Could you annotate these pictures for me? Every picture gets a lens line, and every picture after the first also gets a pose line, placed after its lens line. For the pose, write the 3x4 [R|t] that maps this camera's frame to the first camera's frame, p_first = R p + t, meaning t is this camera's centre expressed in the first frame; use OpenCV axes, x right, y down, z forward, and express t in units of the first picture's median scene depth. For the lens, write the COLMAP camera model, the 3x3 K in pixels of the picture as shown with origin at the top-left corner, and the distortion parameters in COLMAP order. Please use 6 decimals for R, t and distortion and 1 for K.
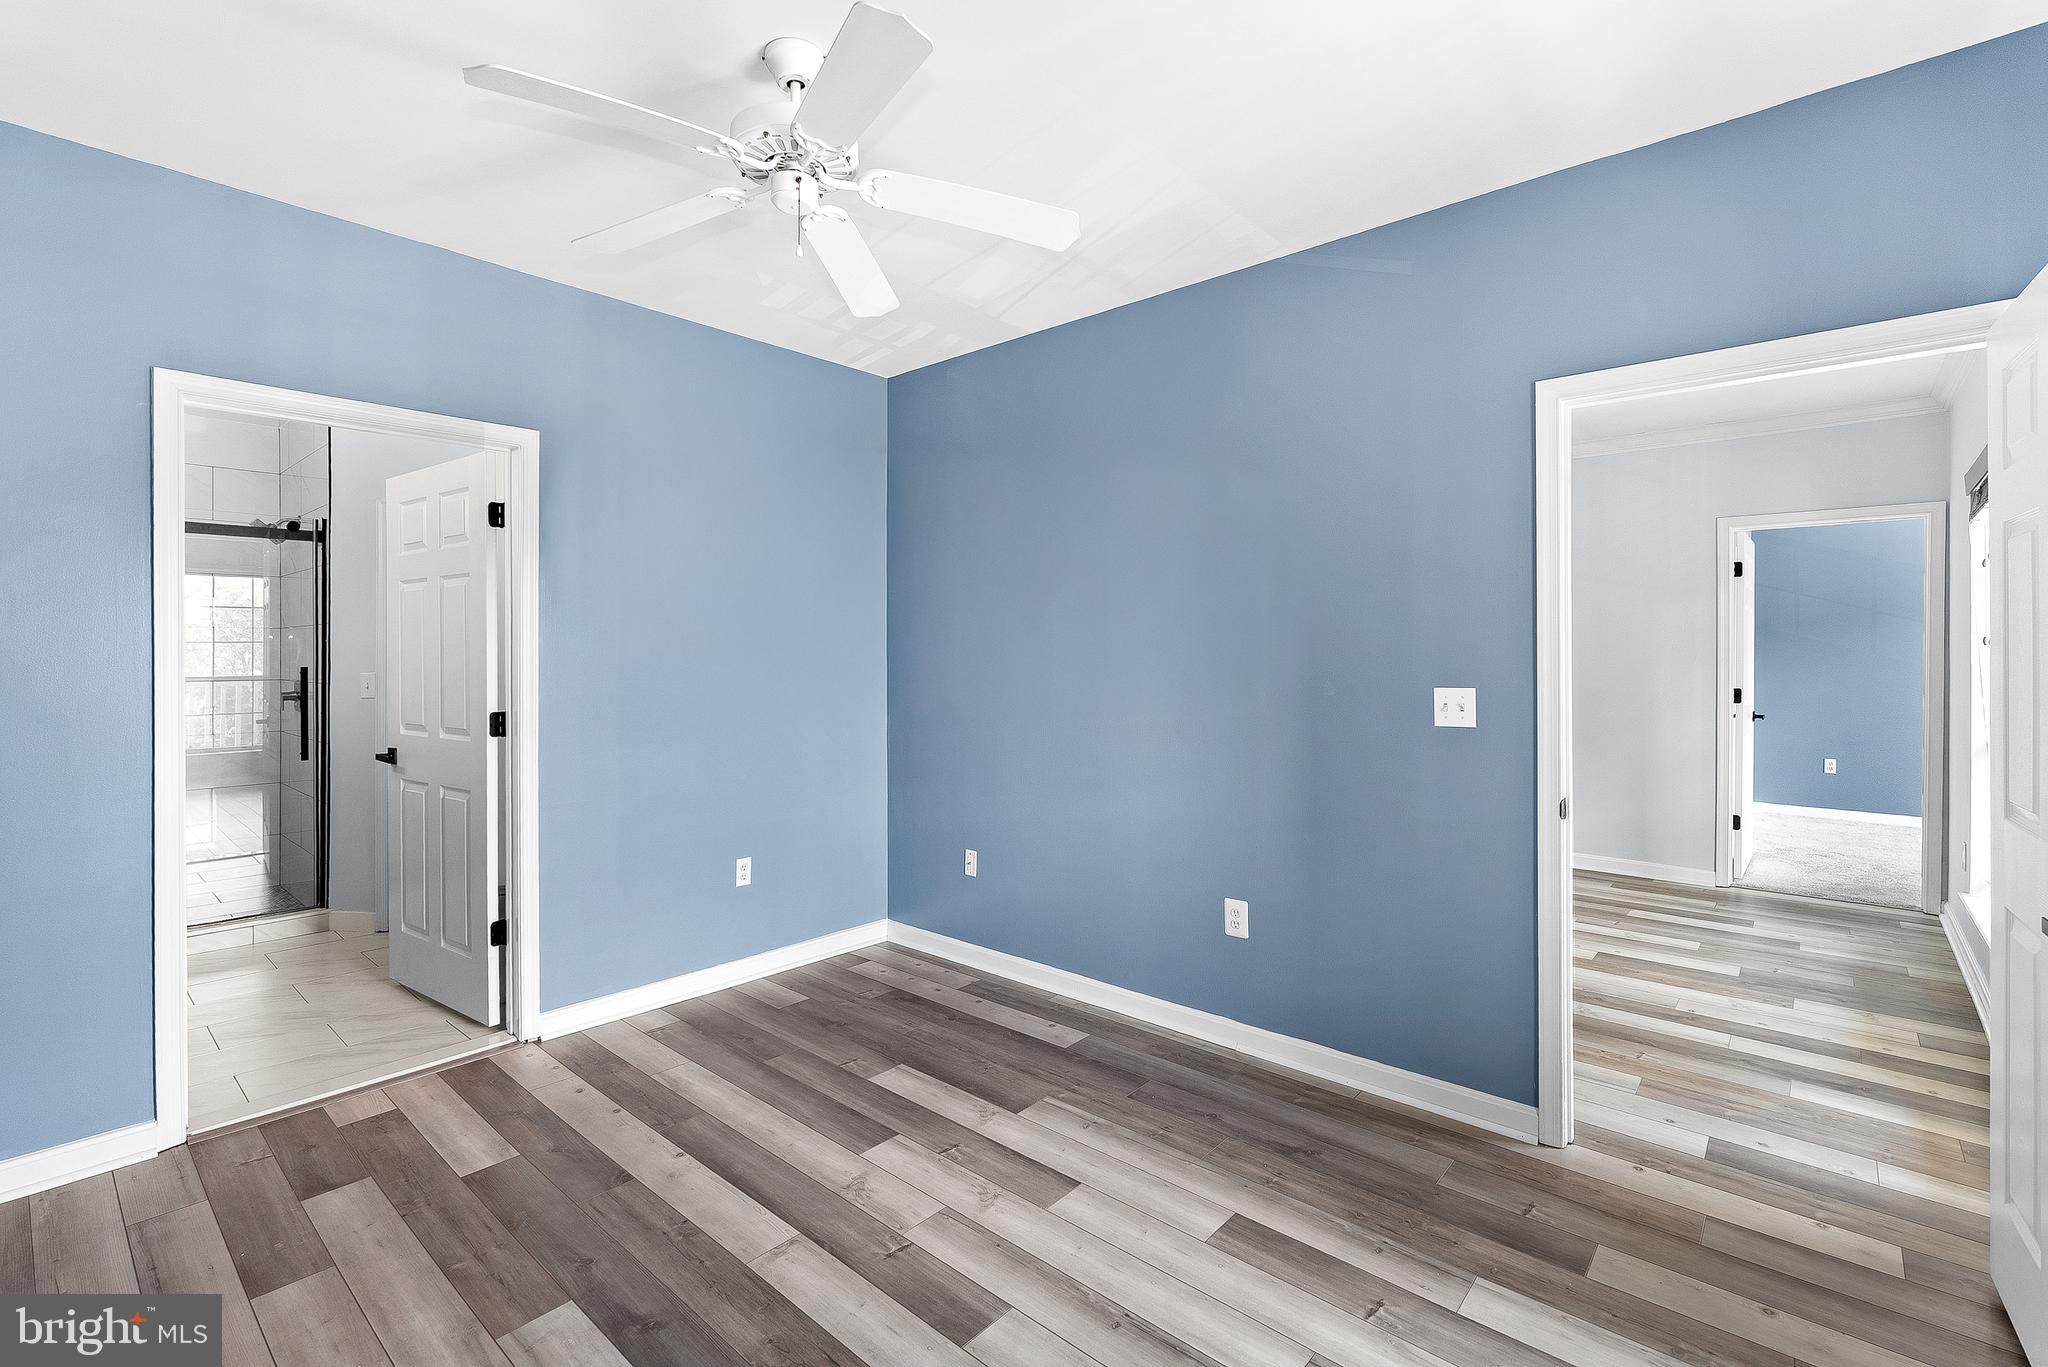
lens RADIAL K [[915.7, 0, 1013.2], [0, 915.7, 648.0], [0, 0, 1]] dist [-0.008553, 0.002127]
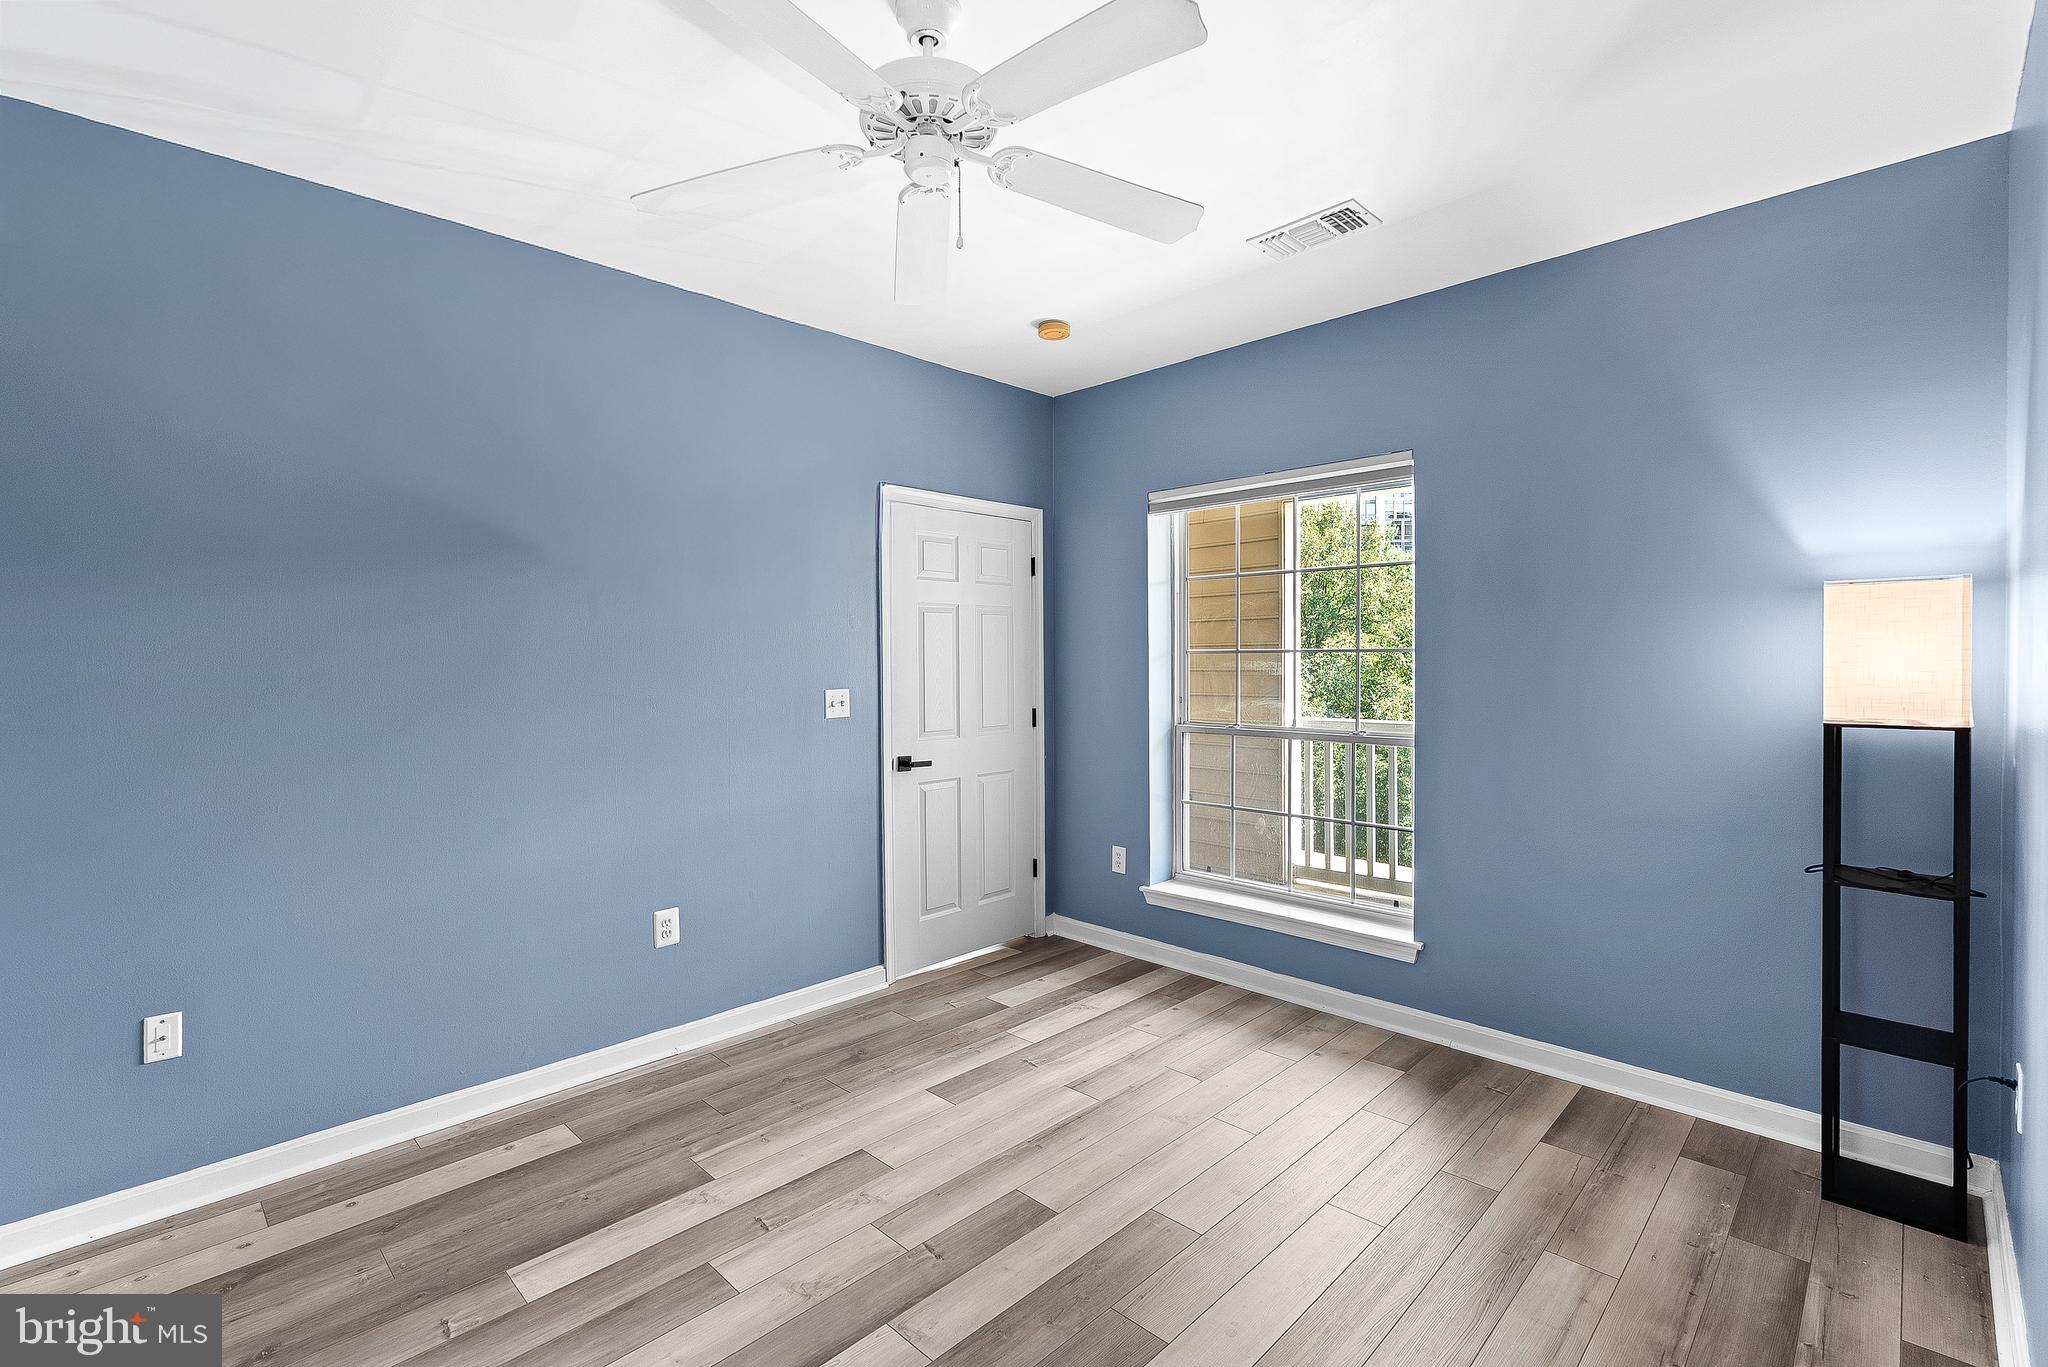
lens RADIAL K [[915.7, 0, 1022.8], [0, 915.7, 676.9], [0, 0, 1]] dist [-0.008553, 0.002127]
pose [[0.050960, -0.018335, 0.998532, -0.878634], [0.001379, 0.999832, 0.018288, 0.000581], [-0.998700, 0.000445, 0.050977, 0.660618]]
